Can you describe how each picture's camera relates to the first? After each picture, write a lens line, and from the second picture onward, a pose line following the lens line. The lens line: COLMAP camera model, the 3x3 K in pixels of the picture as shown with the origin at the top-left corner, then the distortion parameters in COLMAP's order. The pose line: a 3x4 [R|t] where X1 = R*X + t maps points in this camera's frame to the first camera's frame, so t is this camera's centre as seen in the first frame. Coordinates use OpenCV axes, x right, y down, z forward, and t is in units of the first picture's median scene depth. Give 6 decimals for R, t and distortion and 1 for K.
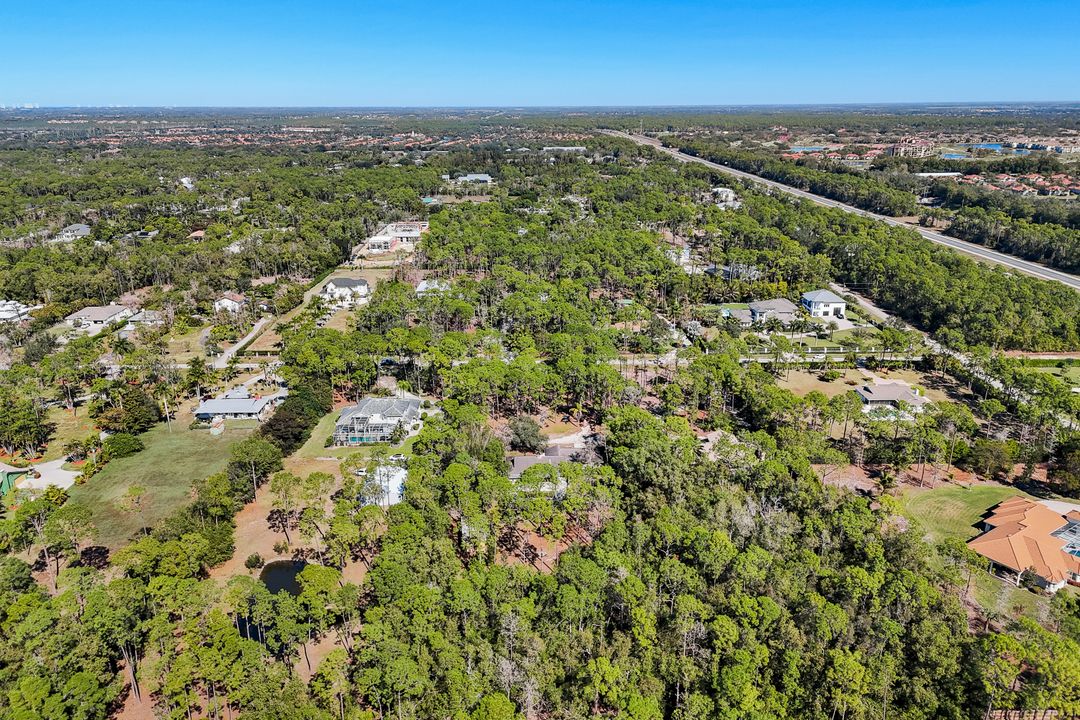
lens RADIAL K [[771.3, 0, 501.5], [0, 771.3, 355.9], [0, 0, 1]] dist [0.032505, -0.000677]
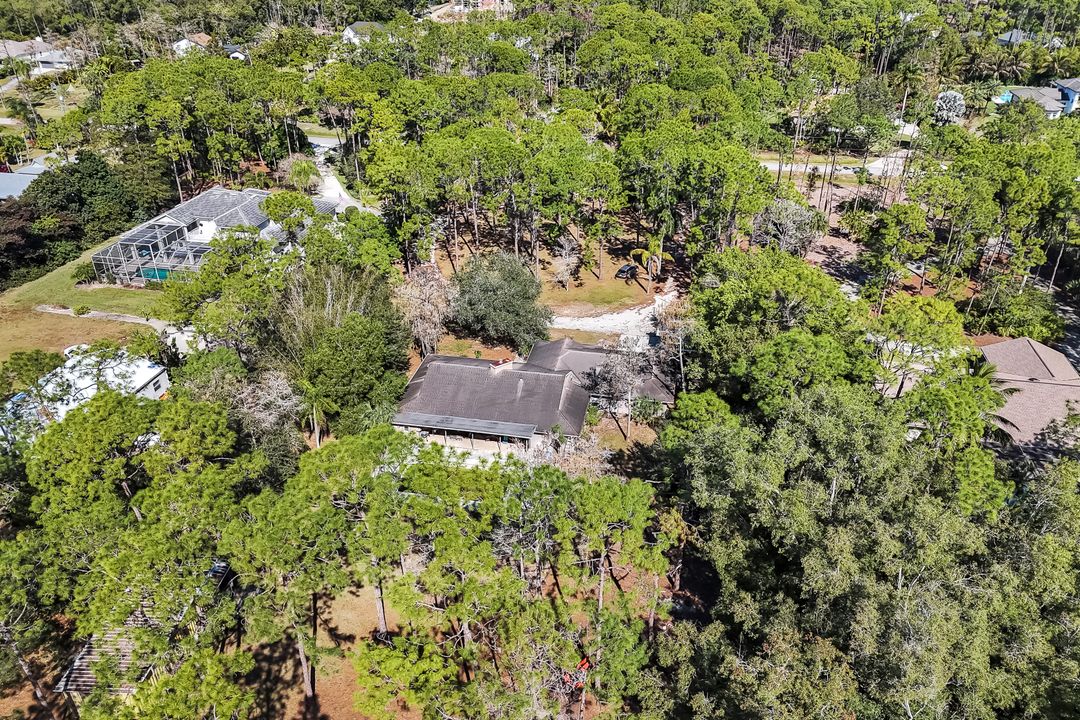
lens RADIAL K [[751.1, 0, 540.0], [0, 751.1, 360.0], [0, 0, 1]] dist [0.061347, -0.000007]
pose [[0.982206, 0.107968, -0.153666, 0.103626], [-0.072213, 0.972443, 0.221677, 0.038157], [0.173366, -0.206635, 0.962936, 0.553380]]
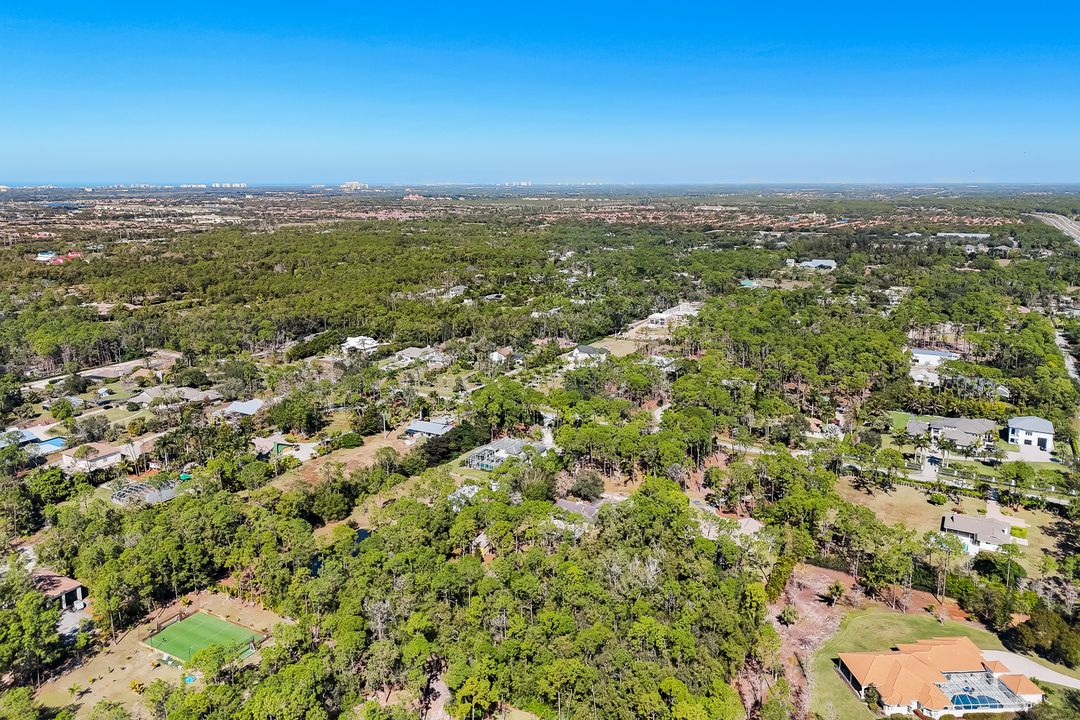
lens RADIAL K [[751.1, 0, 540.0], [0, 751.1, 360.0], [0, 0, 1]] dist [0.061347, -0.000007]
pose [[0.873246, 0.119725, -0.472343, 0.459537], [-0.155536, 0.987124, -0.037341, -0.036961], [0.461790, 0.106074, 0.880624, -0.114935]]
